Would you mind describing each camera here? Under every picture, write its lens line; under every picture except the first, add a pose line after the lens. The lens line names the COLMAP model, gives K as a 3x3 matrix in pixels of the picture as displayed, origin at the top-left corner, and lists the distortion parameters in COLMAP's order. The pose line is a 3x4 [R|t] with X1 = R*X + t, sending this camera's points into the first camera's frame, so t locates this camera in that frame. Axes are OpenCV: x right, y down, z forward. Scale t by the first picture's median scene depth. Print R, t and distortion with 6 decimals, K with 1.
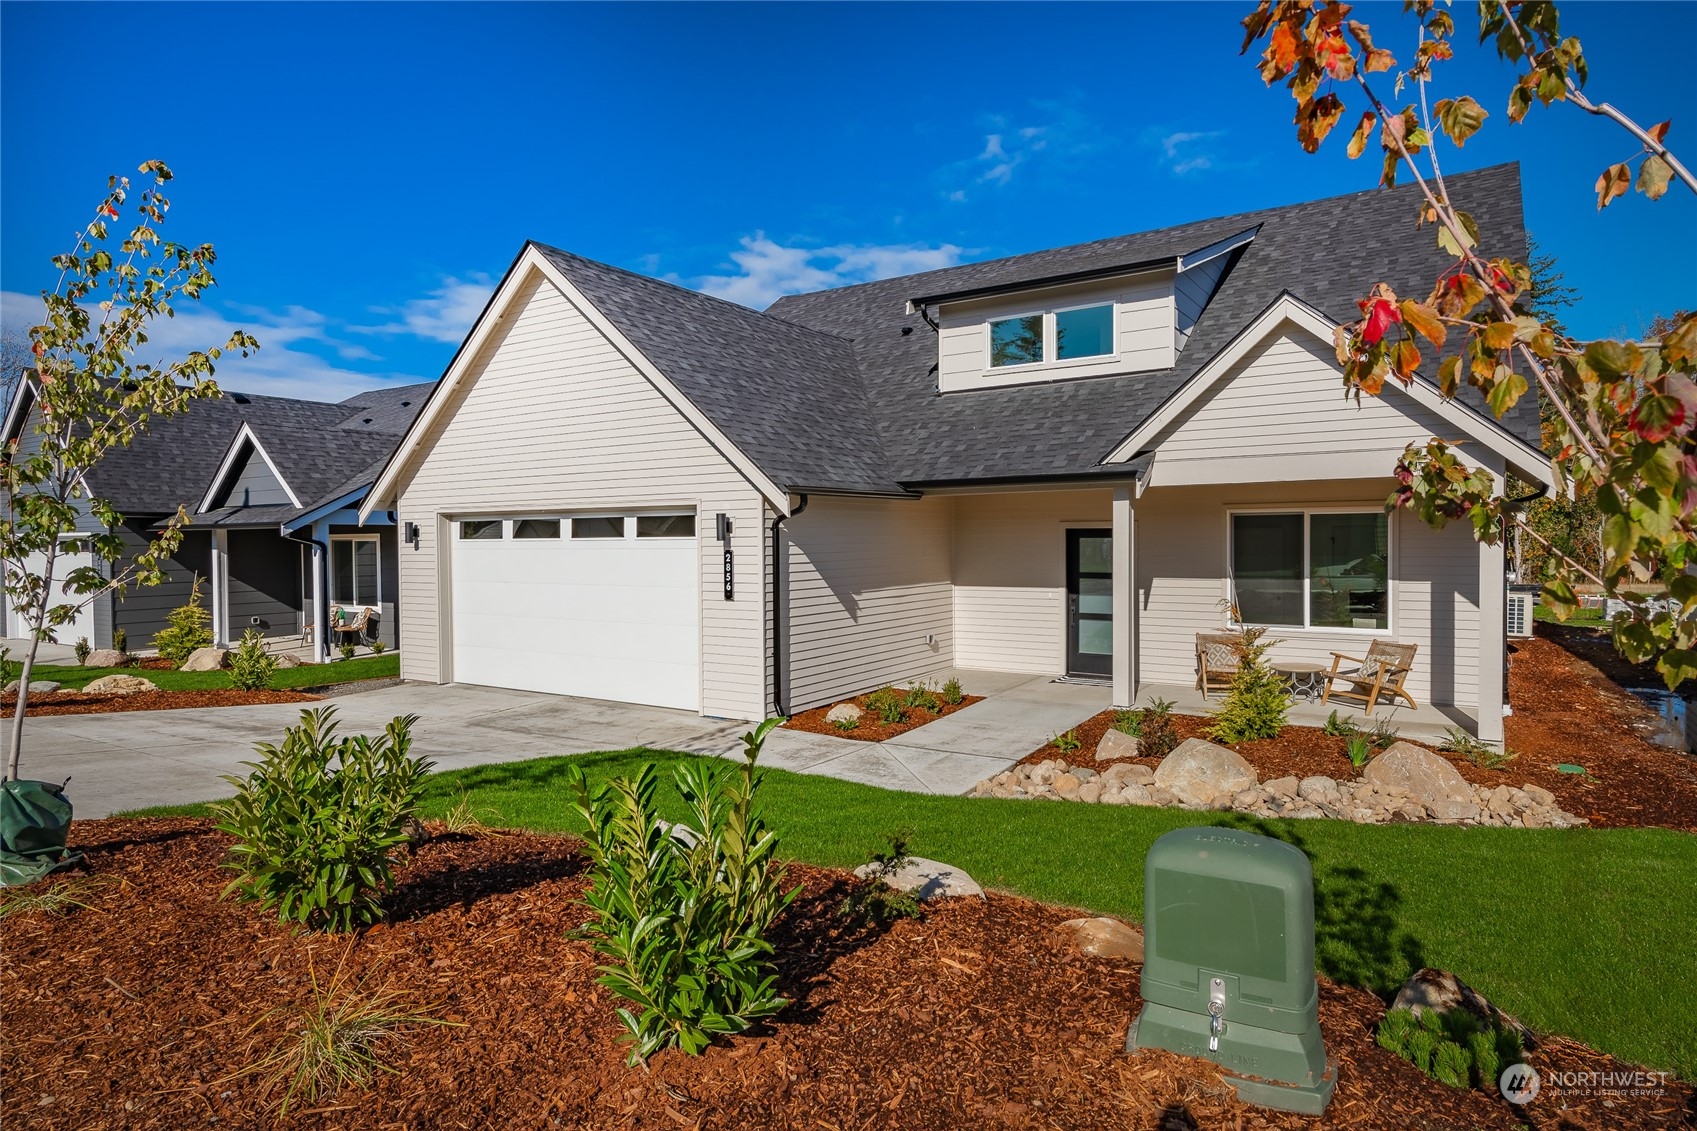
lens RADIAL K [[995.8, 0, 850.7], [0, 995.8, 562.3], [0, 0, 1]] dist [-0.000821, 0.000050]
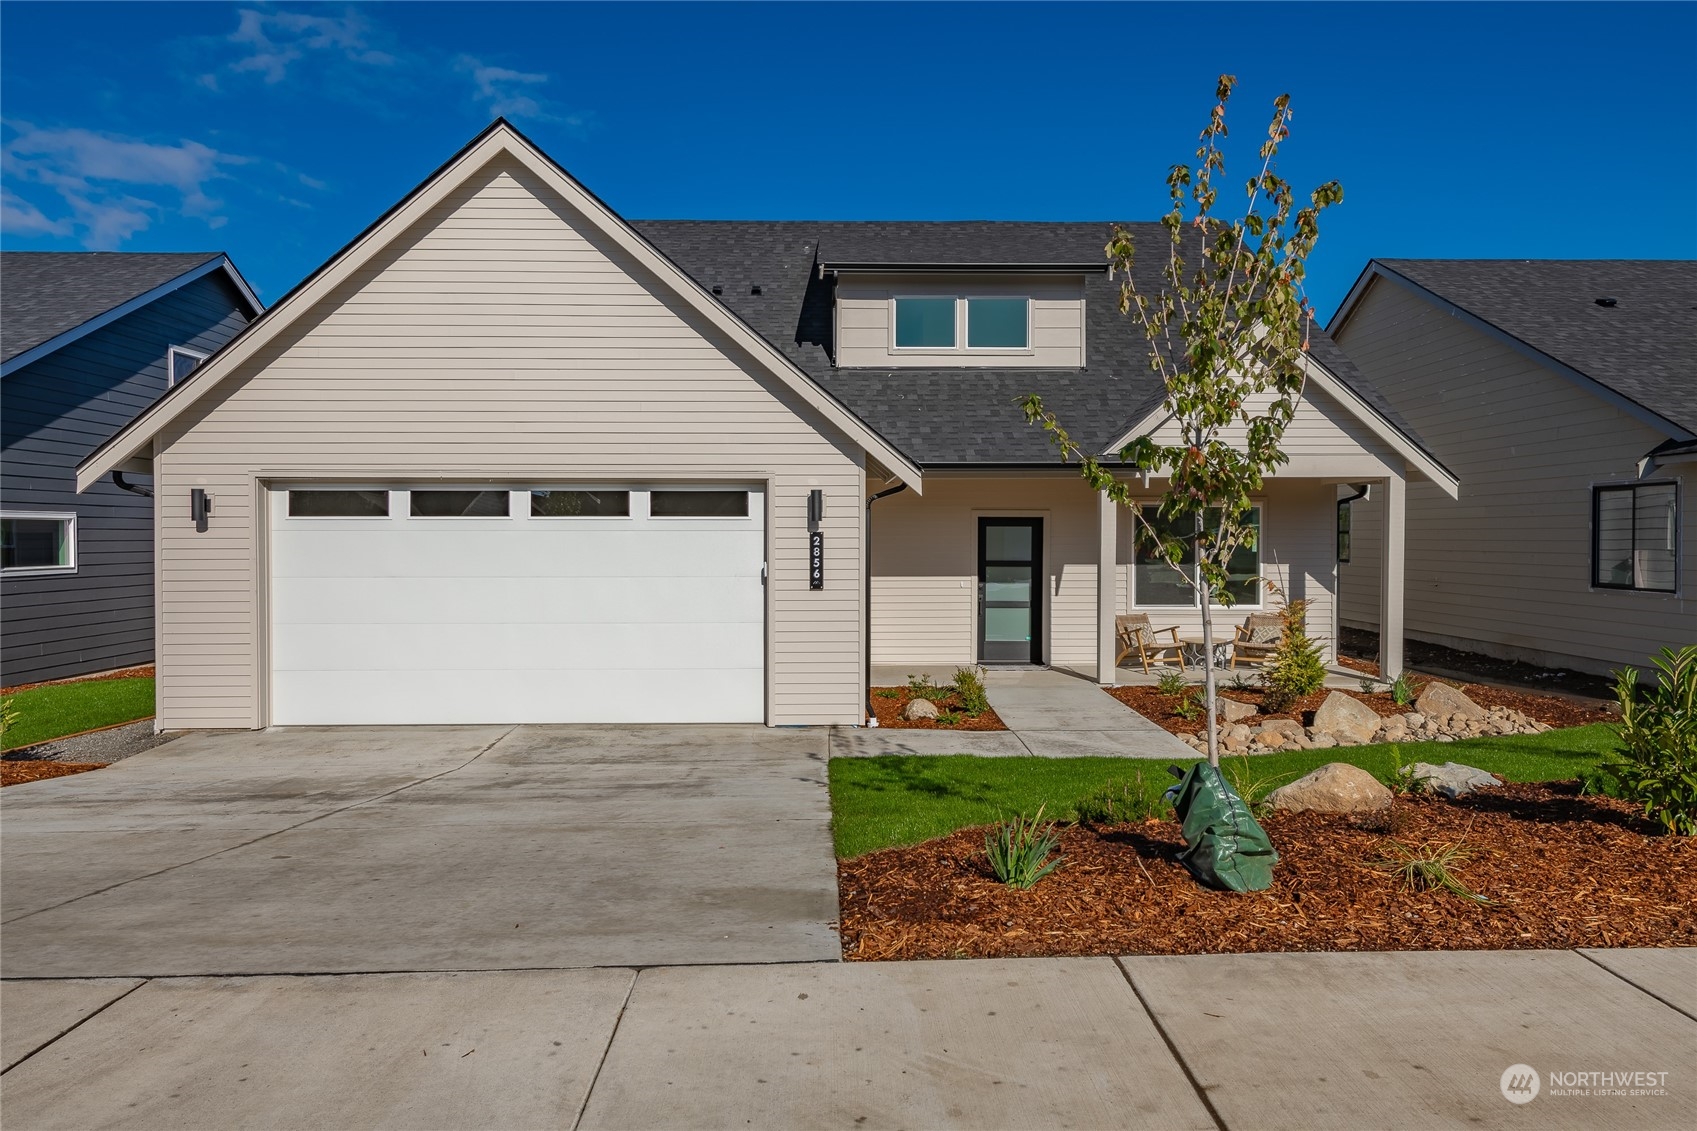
lens RADIAL K [[1171.1, 0, 848.6], [0, 1171.1, 558.4], [0, 0, 1]] dist [-0.012891, -0.002148]
pose [[0.811421, -0.001744, 0.584459, -0.588415], [0.005878, 0.999969, -0.005176, 0.013551], [-0.584432, 0.007635, 0.811407, 0.126797]]
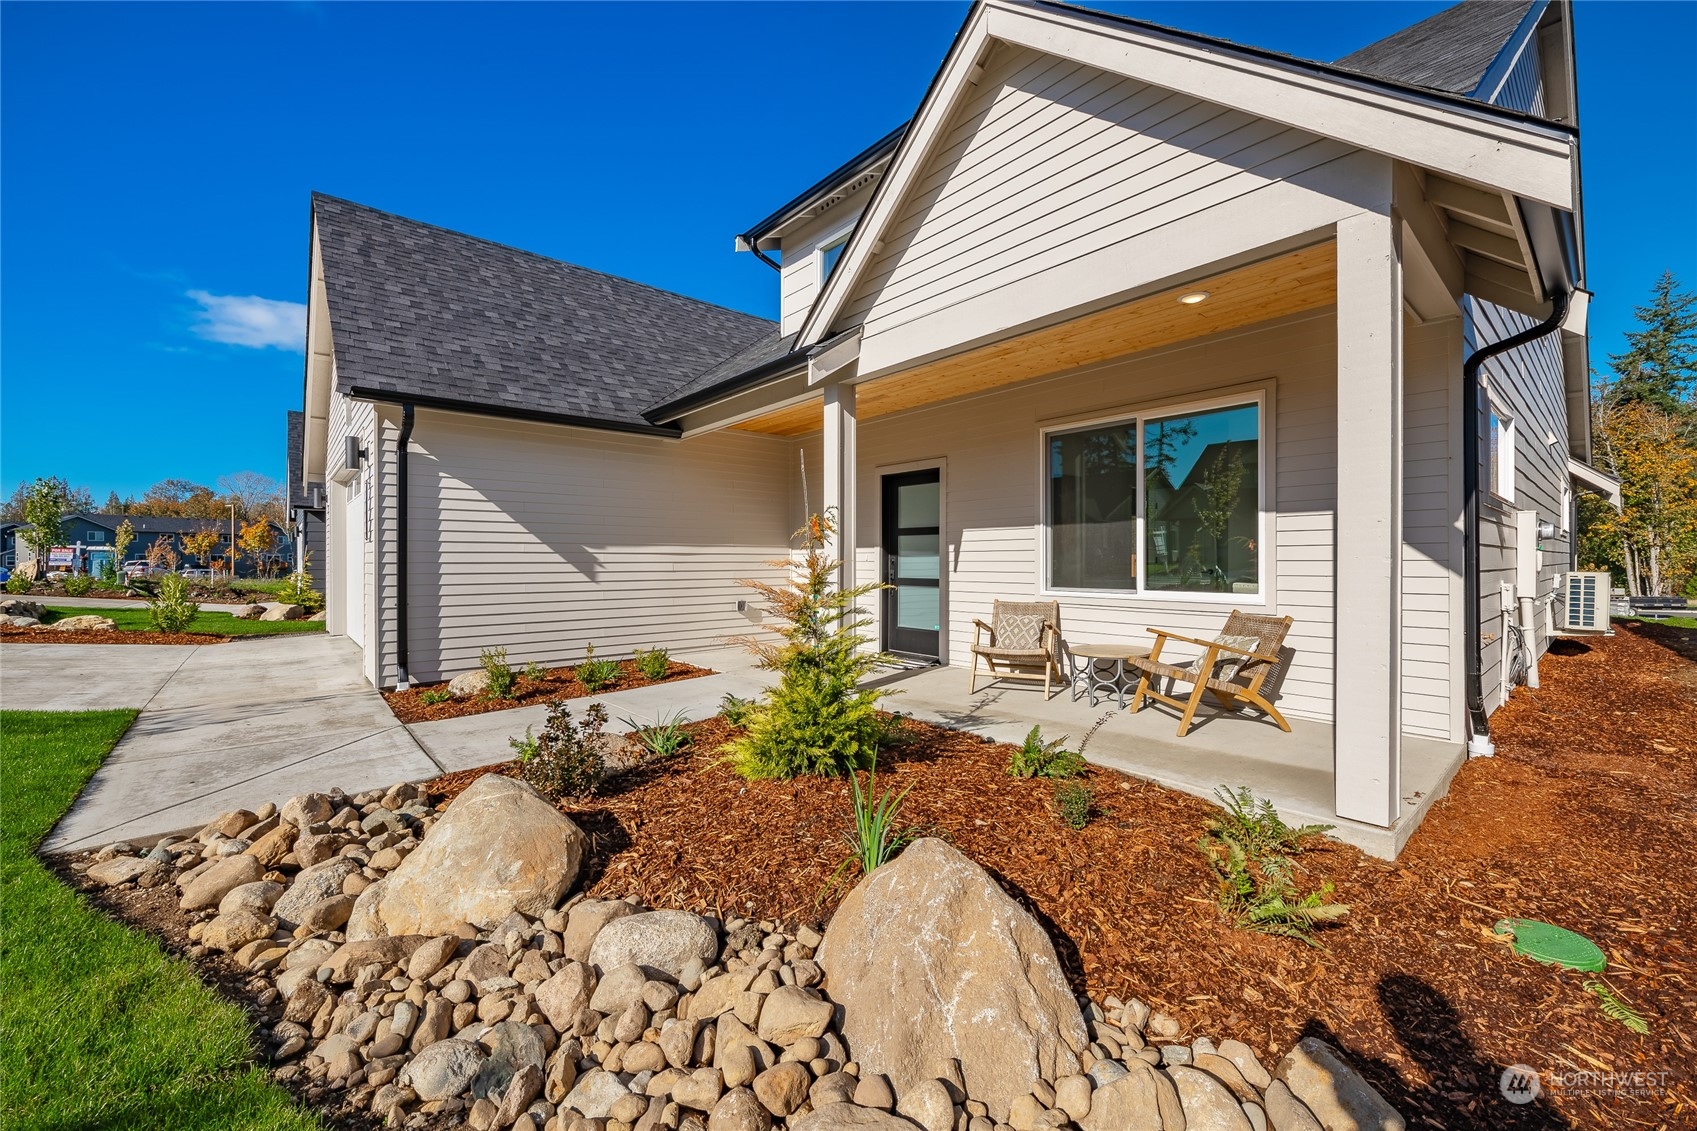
lens RADIAL K [[689.6, 0, 852.2], [0, 689.6, 565.7], [0, 0, 1]] dist [-0.007959, -0.000311]
pose [[0.960281, 0.009035, -0.278887, 0.360974], [-0.013997, 0.999777, -0.015805, 0.051736], [0.278682, 0.019081, 0.960194, 0.456253]]
